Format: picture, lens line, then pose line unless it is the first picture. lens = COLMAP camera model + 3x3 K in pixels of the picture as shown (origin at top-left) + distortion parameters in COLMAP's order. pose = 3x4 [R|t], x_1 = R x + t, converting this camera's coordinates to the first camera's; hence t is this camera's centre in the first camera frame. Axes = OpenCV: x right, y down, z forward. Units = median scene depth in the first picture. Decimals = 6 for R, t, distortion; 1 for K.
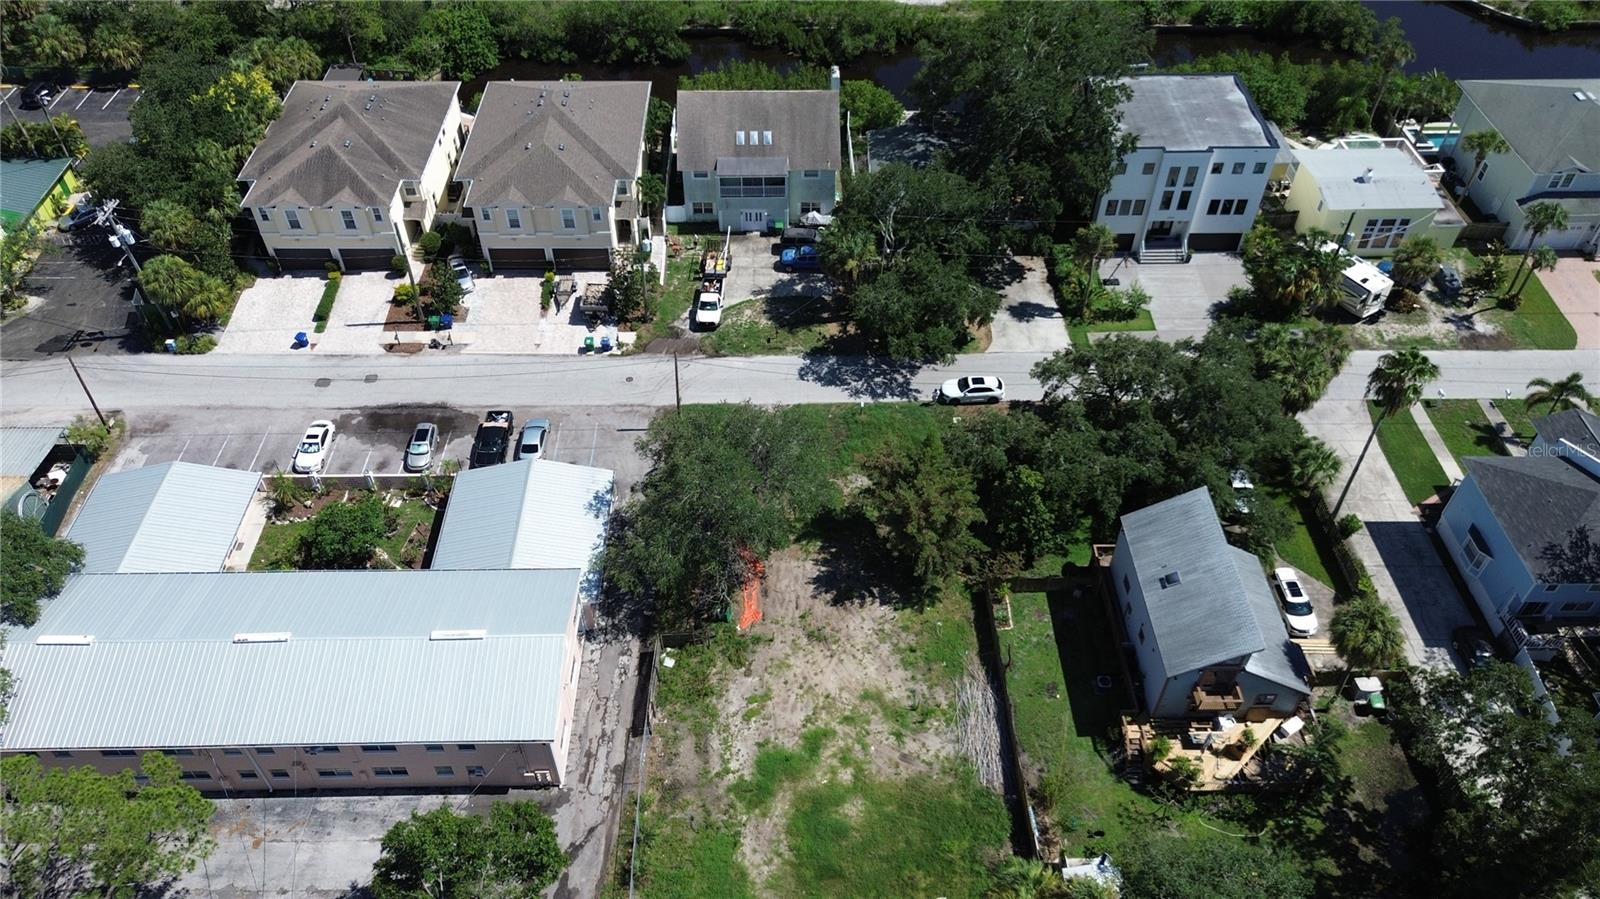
lens RADIAL K [[1134.0, 0, 797.7], [0, 1134.0, 448.9], [0, 0, 1]] dist [0.066604, -0.064847]
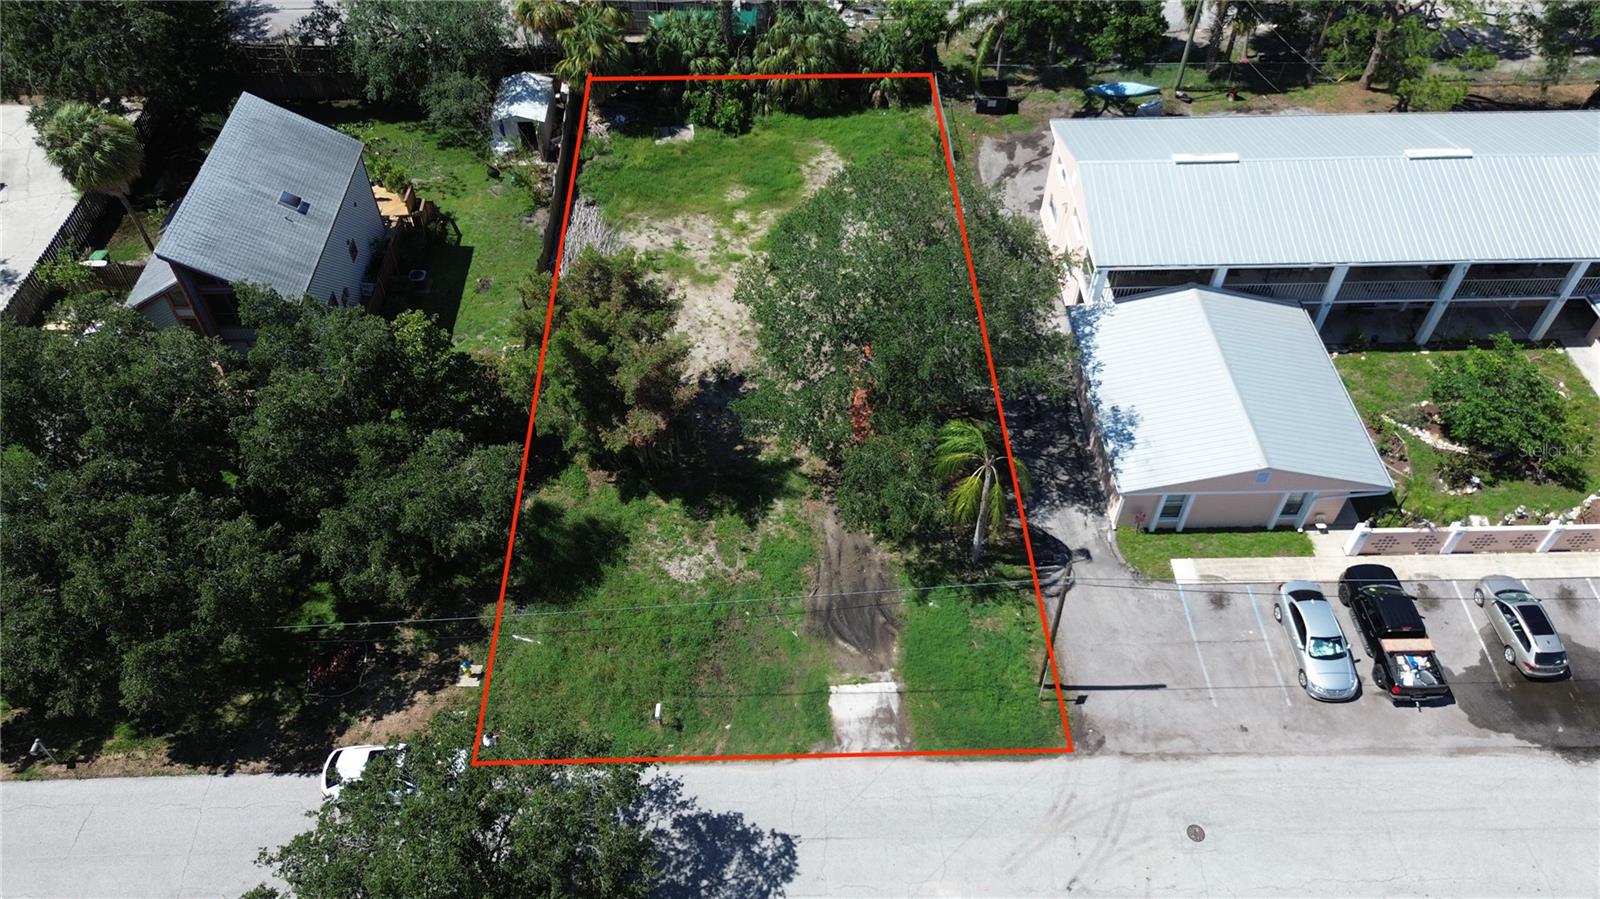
lens RADIAL K [[1134.0, 0, 802.9], [0, 1134.0, 456.7], [0, 0, 1]] dist [0.066604, -0.064847]
pose [[-0.999880, 0.000740, -0.015465, 0.004908], [-0.015483, -0.054872, 0.998373, -0.498726], [-0.000110, 0.998493, 0.054877, 0.869818]]
